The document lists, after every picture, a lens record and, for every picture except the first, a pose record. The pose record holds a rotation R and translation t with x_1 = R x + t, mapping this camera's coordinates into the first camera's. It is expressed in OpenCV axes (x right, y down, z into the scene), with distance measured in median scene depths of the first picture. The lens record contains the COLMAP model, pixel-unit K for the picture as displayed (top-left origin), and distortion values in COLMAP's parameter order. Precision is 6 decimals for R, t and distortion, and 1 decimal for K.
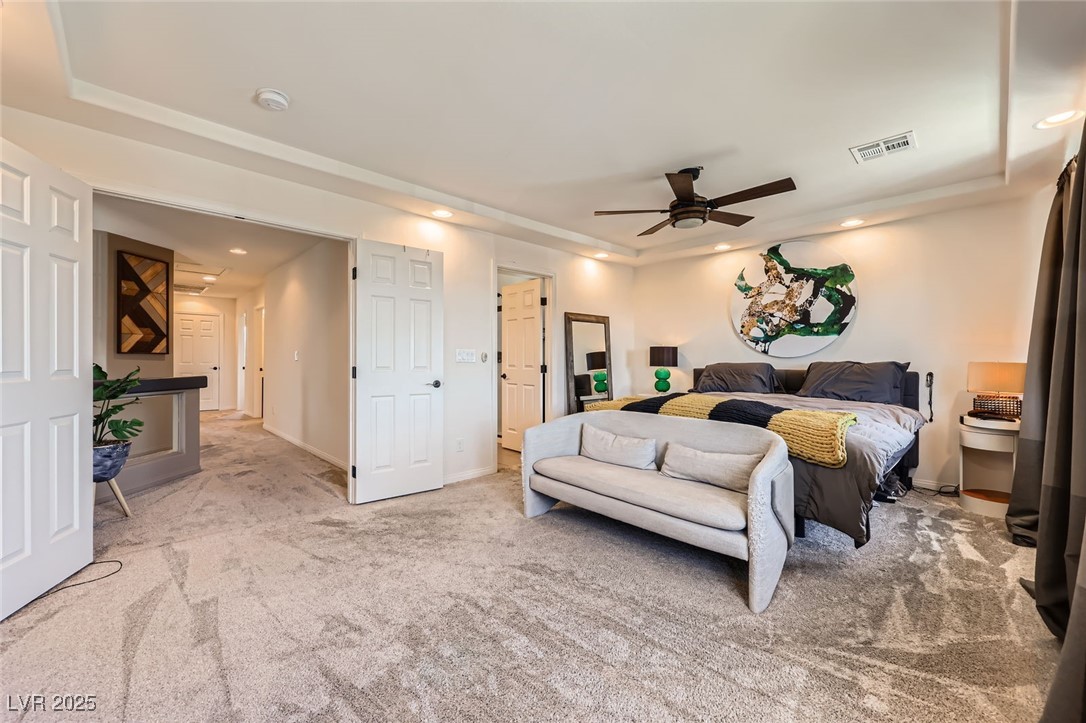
lens RADIAL K [[441.6, 0, 549.2], [0, 441.6, 360.1], [0, 0, 1]] dist [-0.000598, 0.000711]
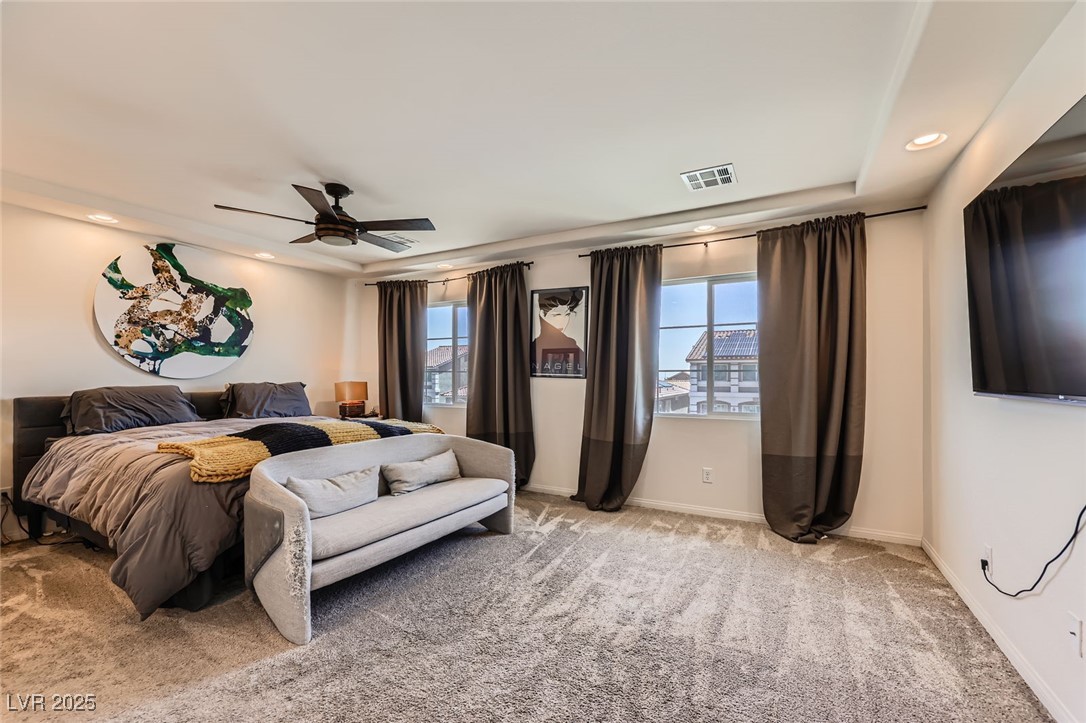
lens RADIAL K [[441.6, 0, 544.5], [0, 441.6, 372.2], [0, 0, 1]] dist [-0.000598, 0.000711]
pose [[-0.294367, 0.009664, 0.955644, -0.485901], [0.002924, 0.999953, -0.009211, -0.008558], [-0.955688, 0.000083, -0.294381, 0.573397]]
